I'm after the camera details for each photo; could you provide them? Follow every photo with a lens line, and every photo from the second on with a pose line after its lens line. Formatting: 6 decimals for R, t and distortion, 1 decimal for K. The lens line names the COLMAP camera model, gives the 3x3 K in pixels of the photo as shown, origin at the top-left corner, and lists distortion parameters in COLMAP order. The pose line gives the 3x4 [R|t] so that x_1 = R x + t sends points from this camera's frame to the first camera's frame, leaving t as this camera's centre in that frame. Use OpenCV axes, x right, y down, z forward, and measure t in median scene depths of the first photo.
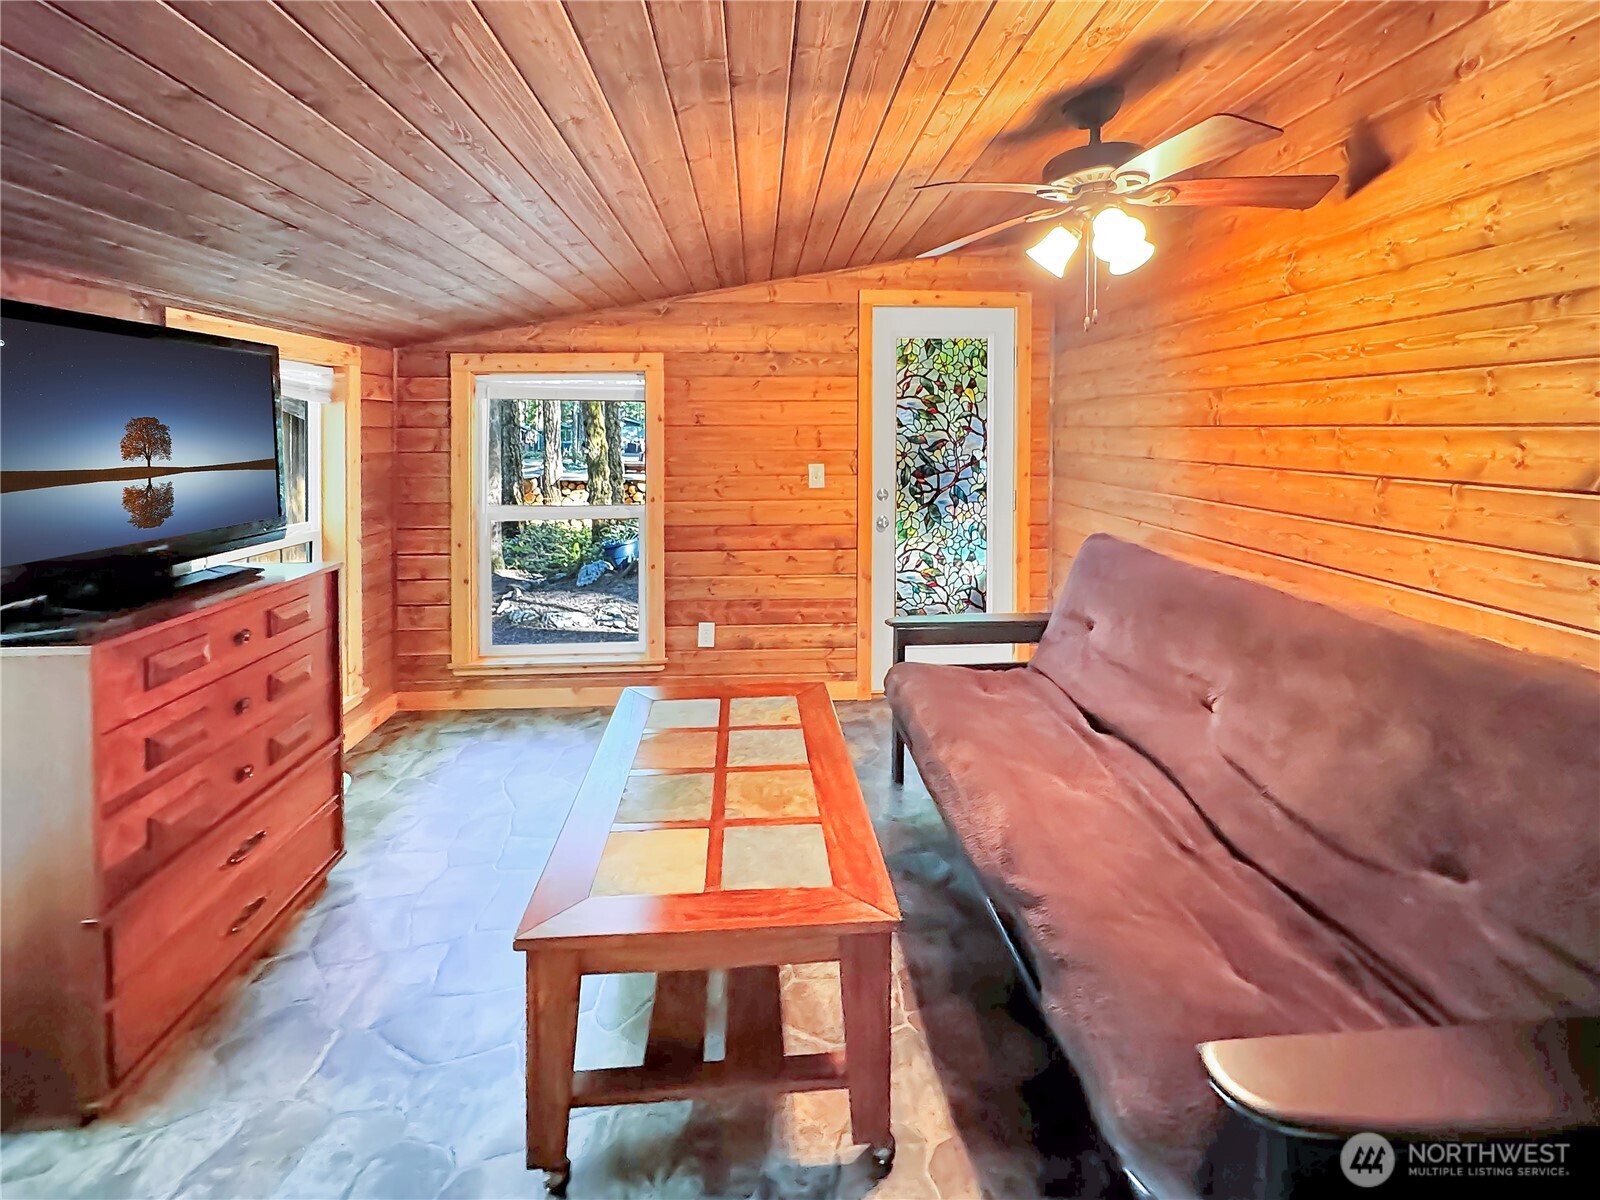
lens RADIAL K [[691.0, 0, 786.7], [0, 691.0, 427.5], [0, 0, 1]] dist [-0.001607, 0.000146]
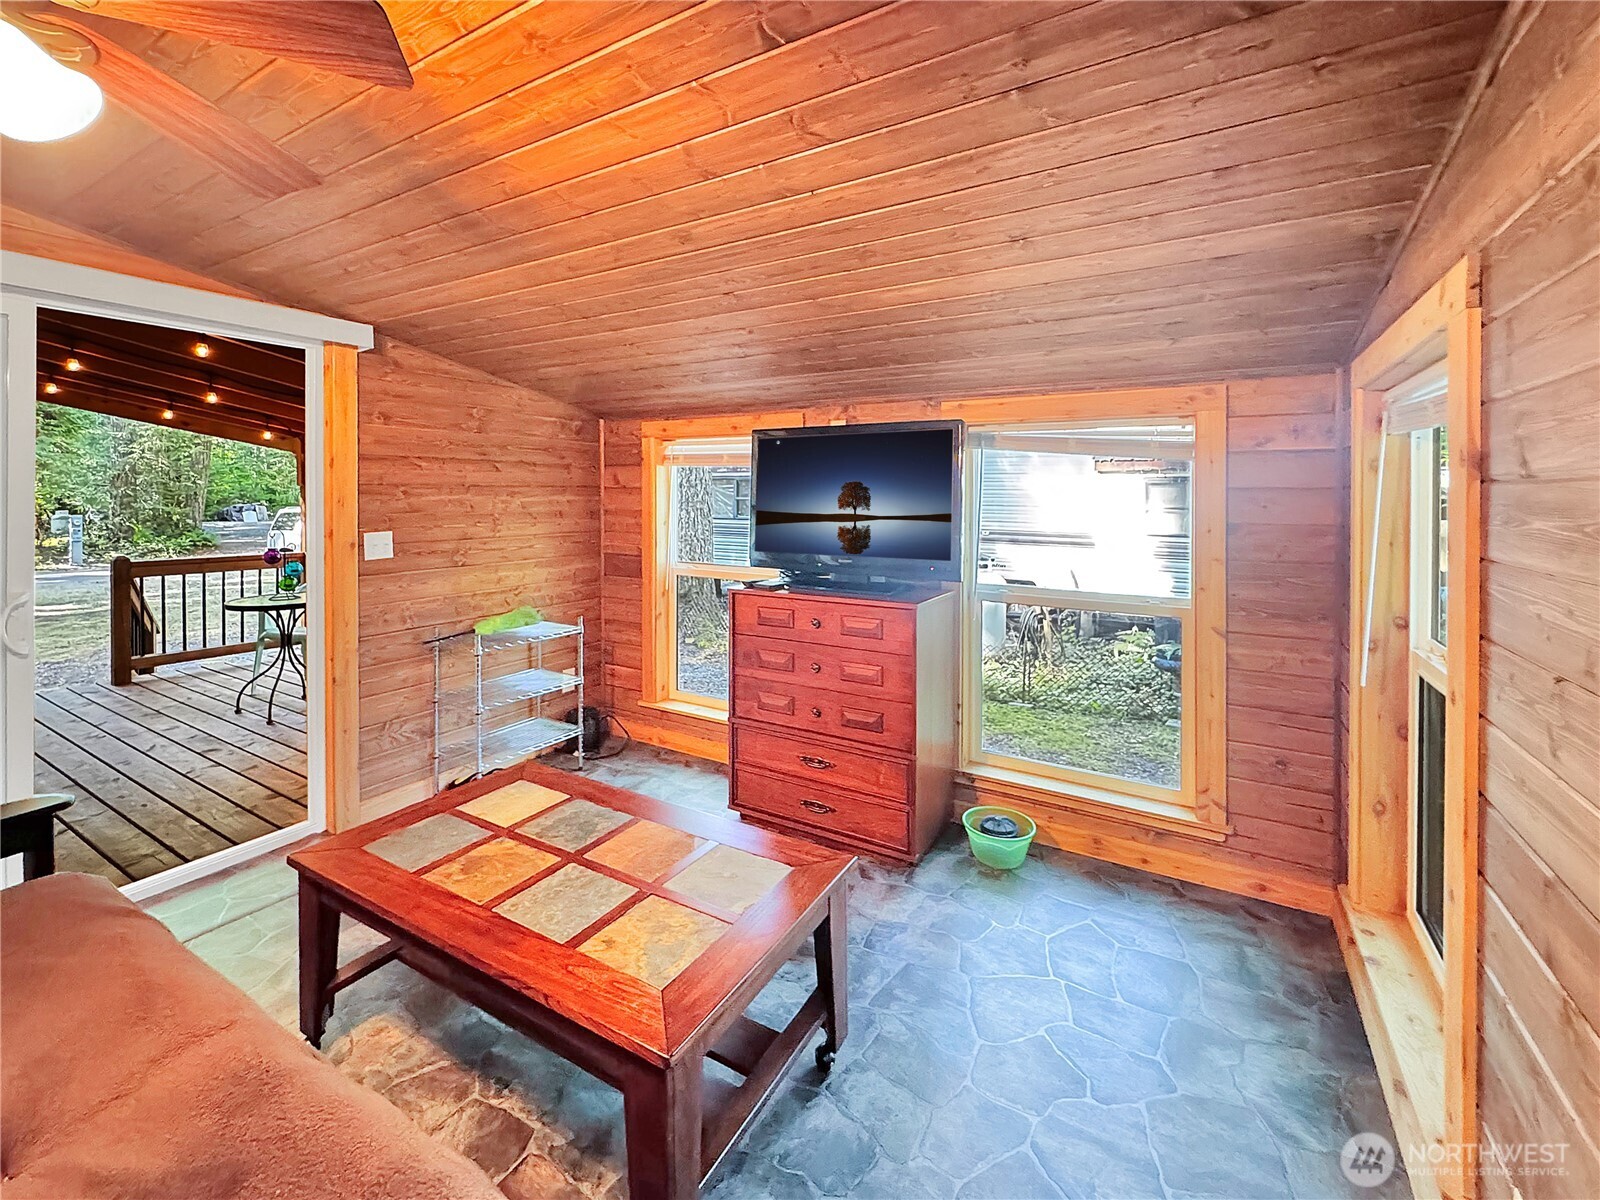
lens RADIAL K [[691.0, 0, 796.3], [0, 691.0, 495.0], [0, 0, 1]] dist [-0.001607, 0.000146]
pose [[-0.548272, 0.001838, -0.836298, 0.267563], [-0.004754, 0.999975, 0.005315, 0.004701], [0.836287, 0.006890, -0.548249, 0.924541]]
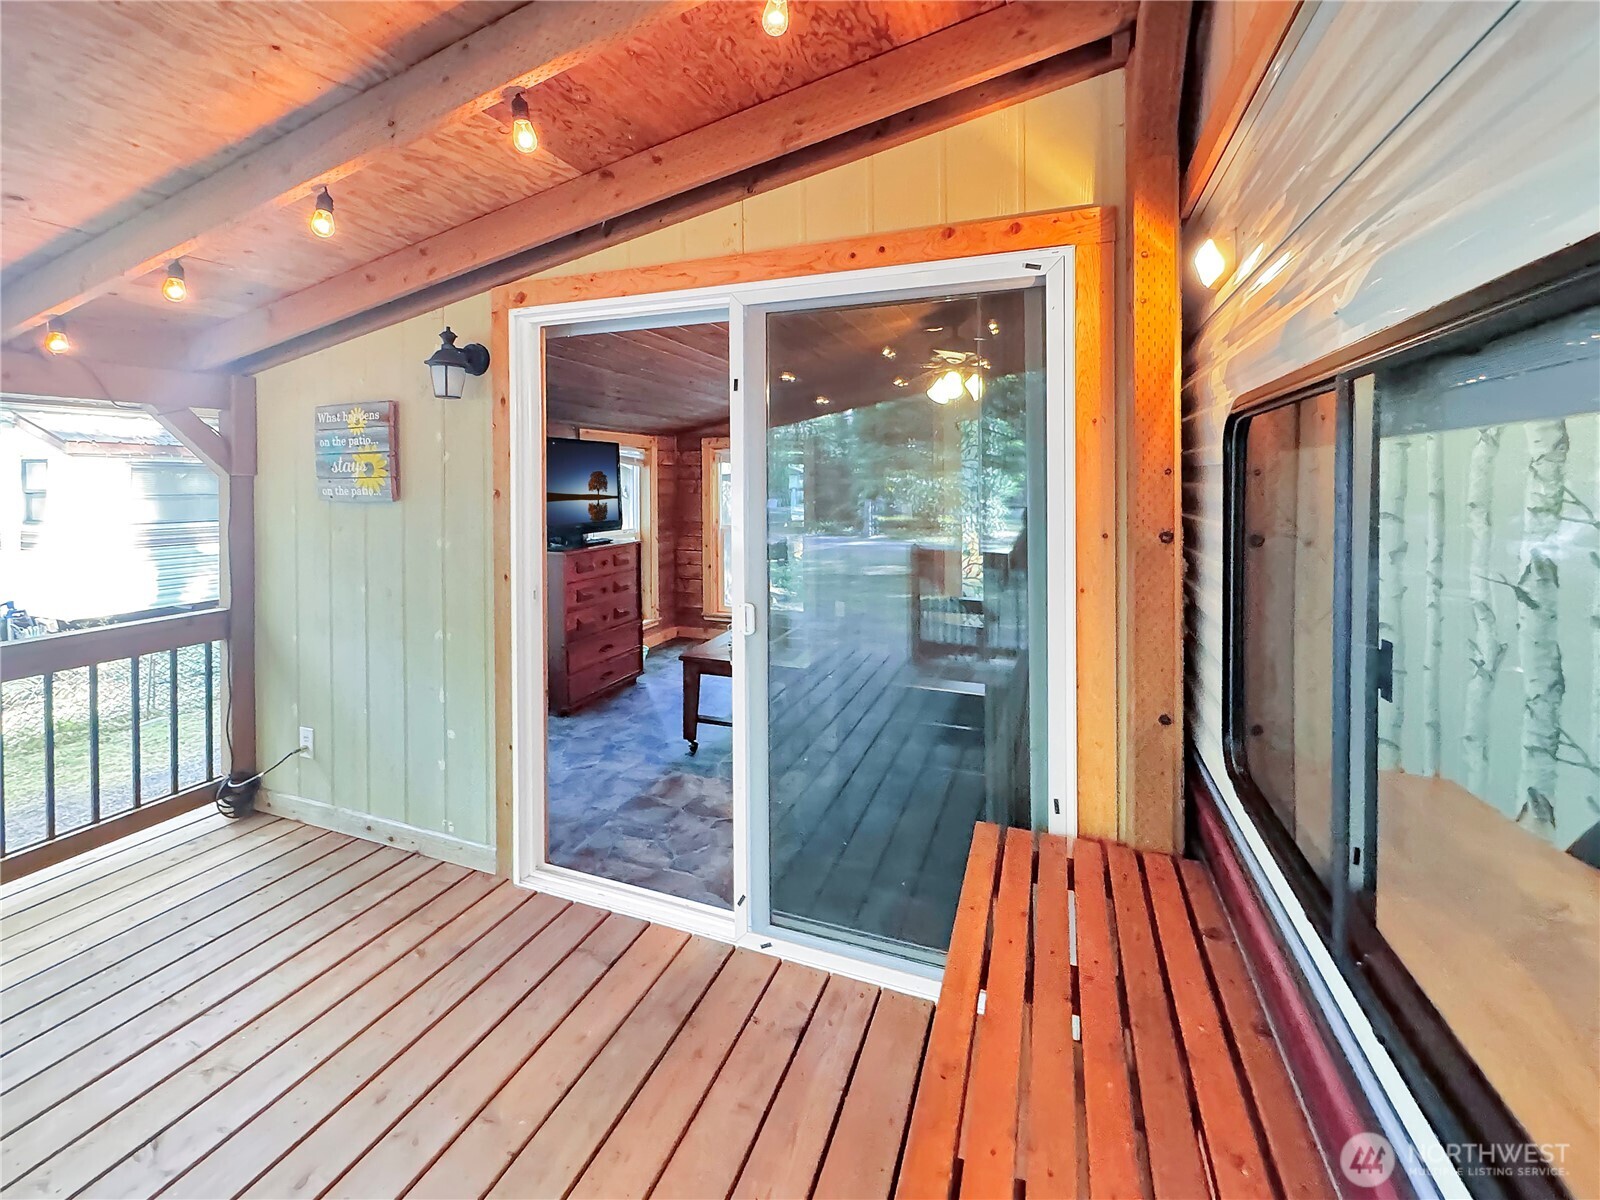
lens RADIAL K [[691.0, 0, 779.8], [0, 691.0, 471.6], [0, 0, 1]] dist [-0.001607, 0.000146]
pose [[0.909703, -0.003833, -0.415243, 0.426401], [-0.000384, 0.999949, -0.010072, -0.001810], [0.415260, 0.009322, 0.909655, -0.524864]]
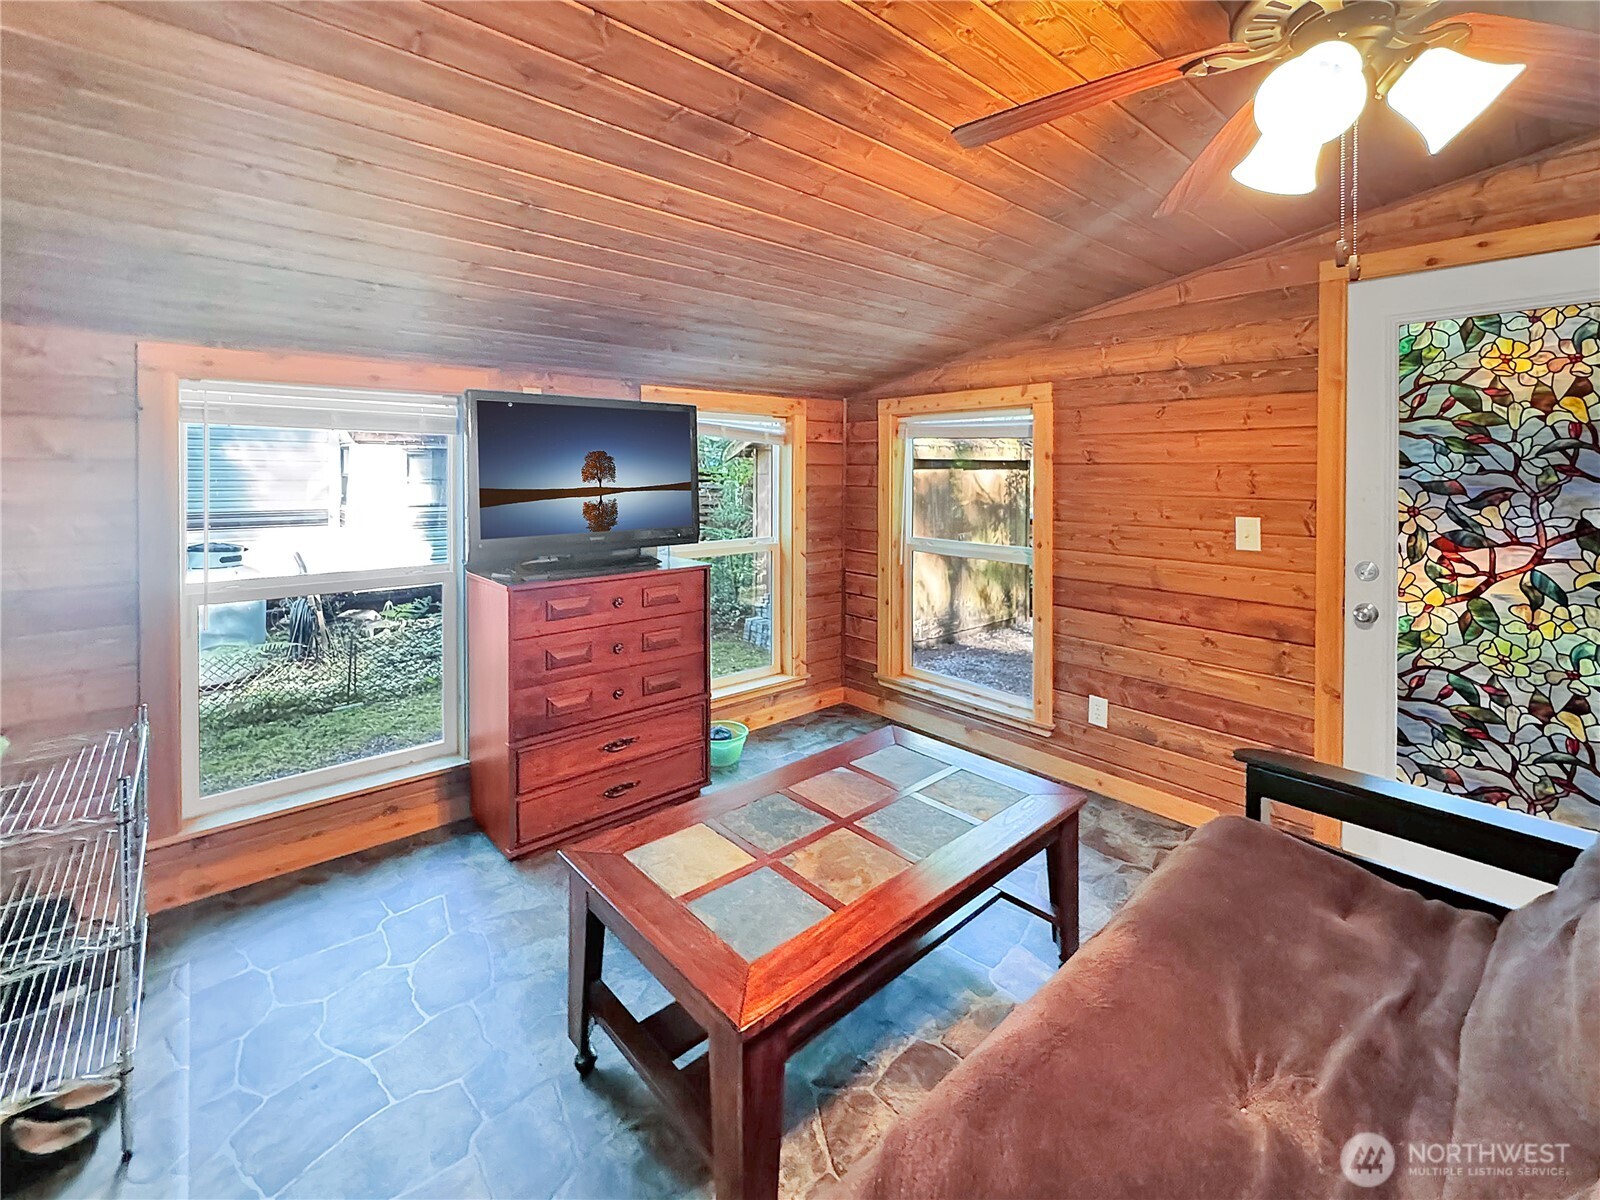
lens RADIAL K [[691.0, 0, 805.7], [0, 691.0, 470.1], [0, 0, 1]] dist [-0.001607, 0.000146]
pose [[0.628465, 0.008267, -0.777794, 0.320270], [-0.007756, 0.999960, 0.004360, 0.004034], [0.777799, 0.003293, 0.628504, 0.191245]]
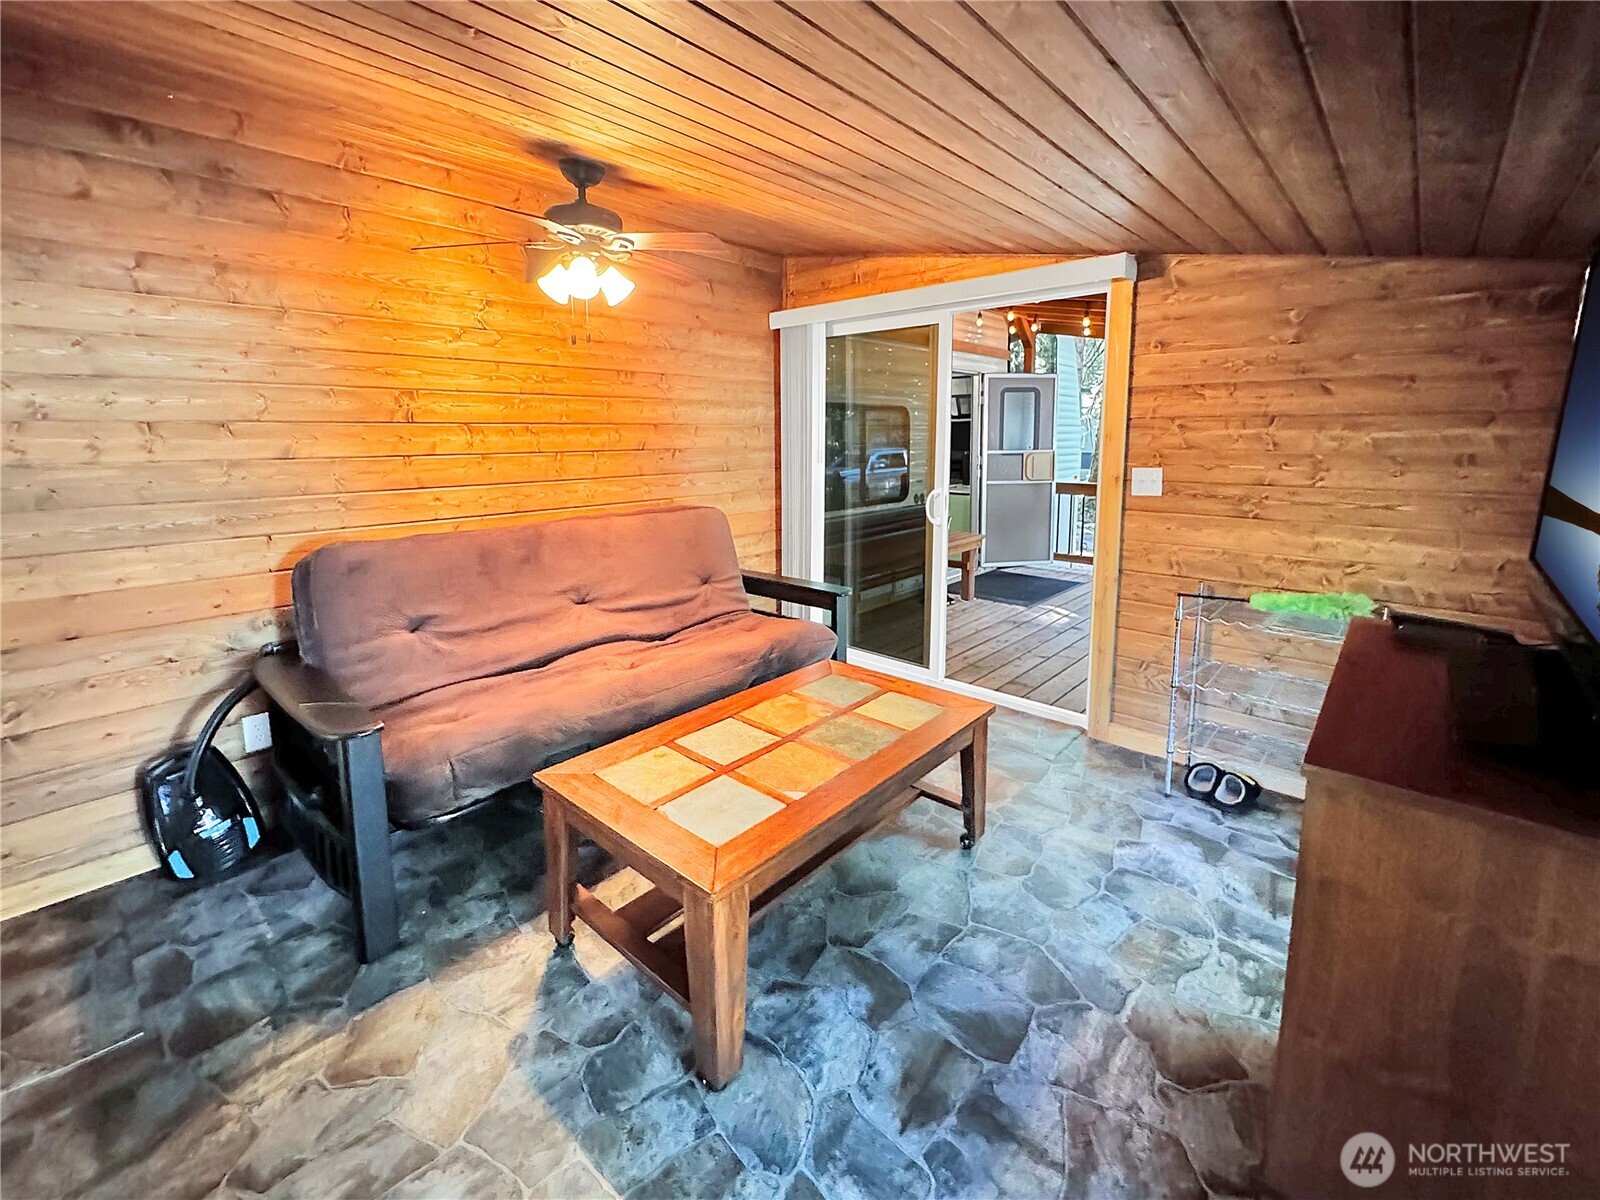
lens RADIAL K [[691.0, 0, 813.7], [0, 691.0, 541.7], [0, 0, 1]] dist [-0.001607, 0.000146]
pose [[-0.715027, -0.102026, 0.691612, -0.442231], [0.006858, 0.988222, 0.152872, 0.014959], [-0.699063, 0.114050, -0.705906, 0.901039]]
